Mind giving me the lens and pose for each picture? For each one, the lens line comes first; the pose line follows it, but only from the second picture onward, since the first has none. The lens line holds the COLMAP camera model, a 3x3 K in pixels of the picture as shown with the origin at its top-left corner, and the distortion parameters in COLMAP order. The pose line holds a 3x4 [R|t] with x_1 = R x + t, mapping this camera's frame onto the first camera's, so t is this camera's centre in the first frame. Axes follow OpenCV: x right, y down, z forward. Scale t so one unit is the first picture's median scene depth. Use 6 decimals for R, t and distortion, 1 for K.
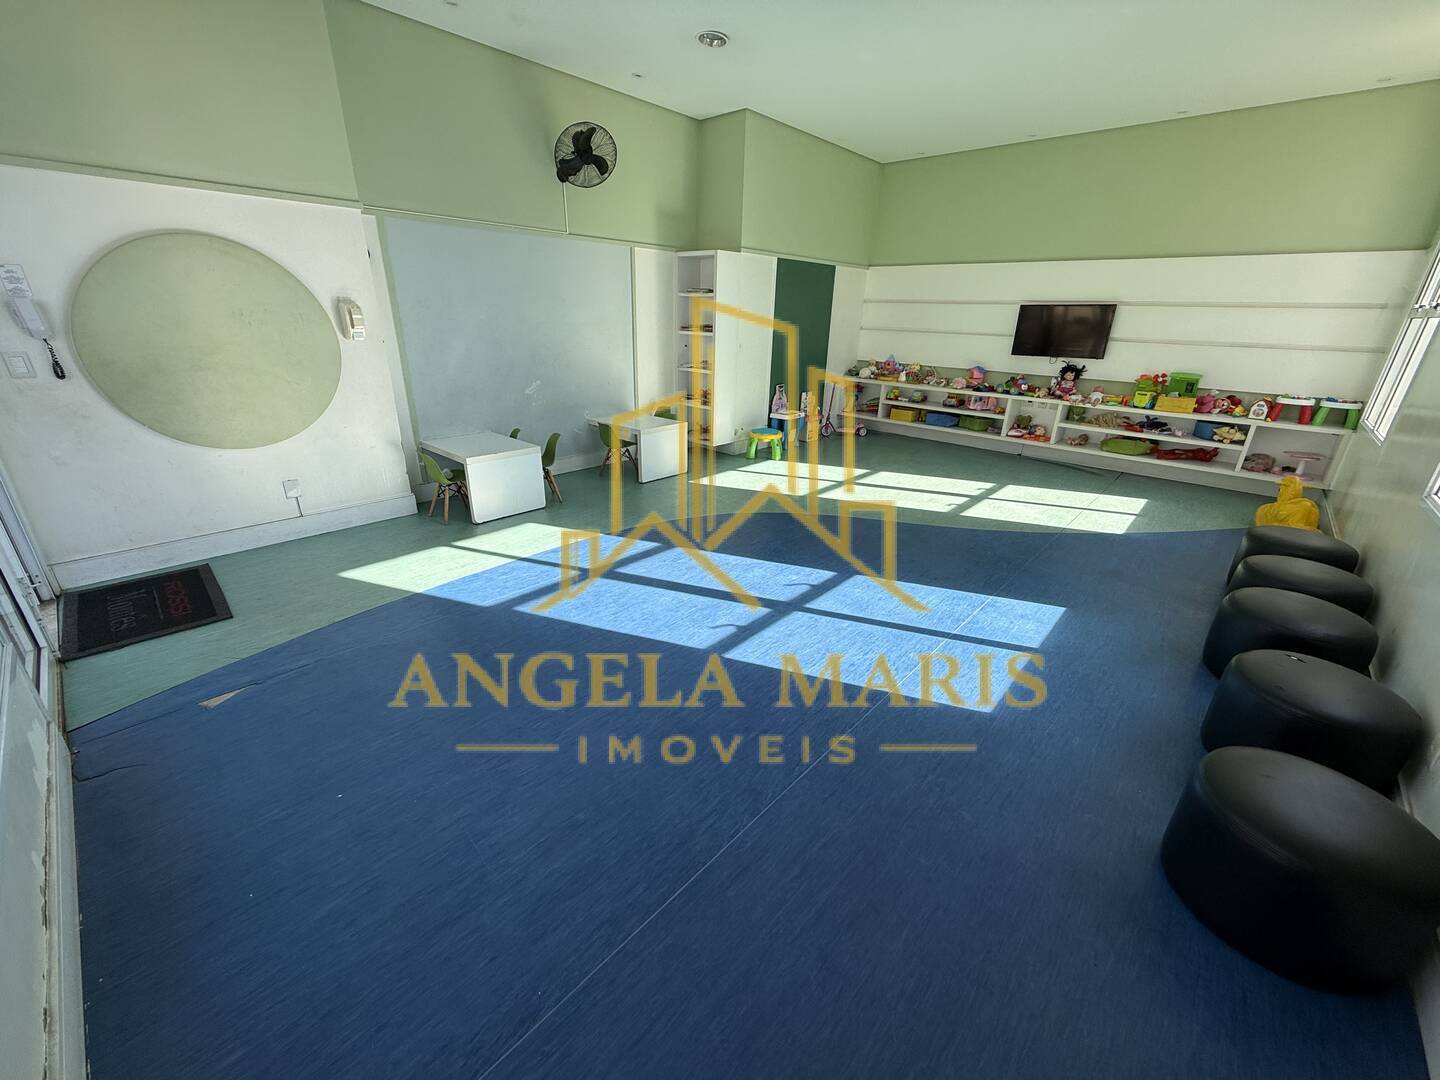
lens RADIAL K [[573.3, 0, 717.2], [0, 573.3, 539.9], [0, 0, 1]] dist [0.002404, -0.000588]
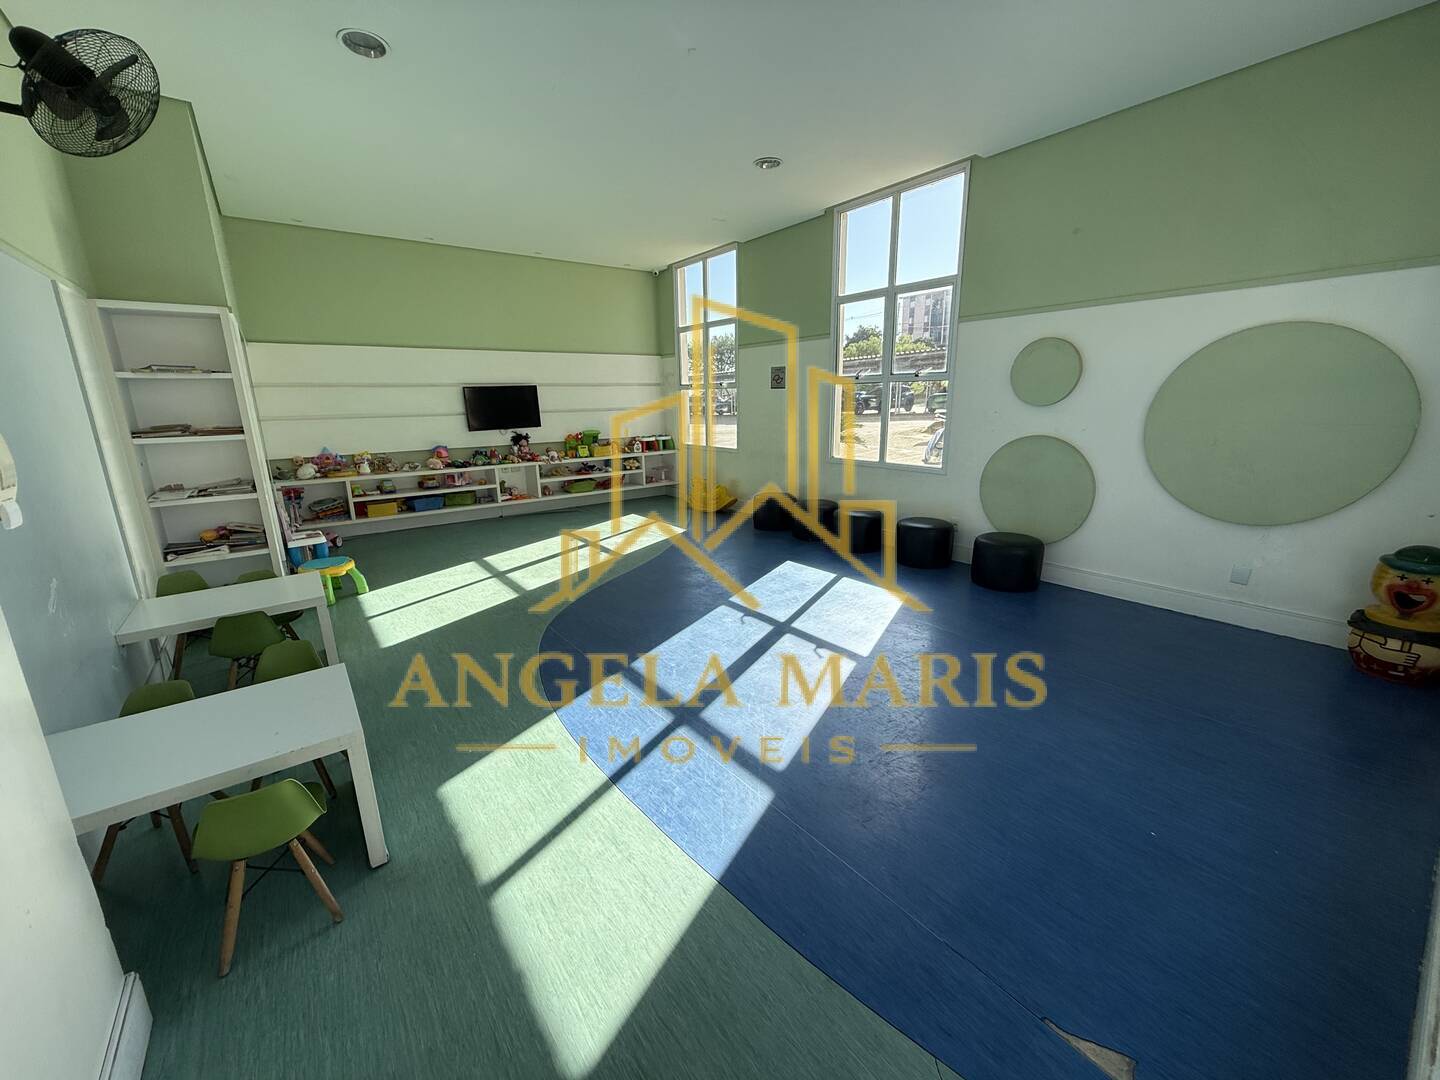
lens RADIAL K [[573.3, 0, 720.8], [0, 573.3, 539.3], [0, 0, 1]] dist [0.002404, -0.000588]
pose [[0.167790, -0.264125, 0.949781, -0.503303], [0.385612, 0.904261, 0.183343, -0.162468], [-0.907276, 0.335484, 0.253576, 0.386181]]
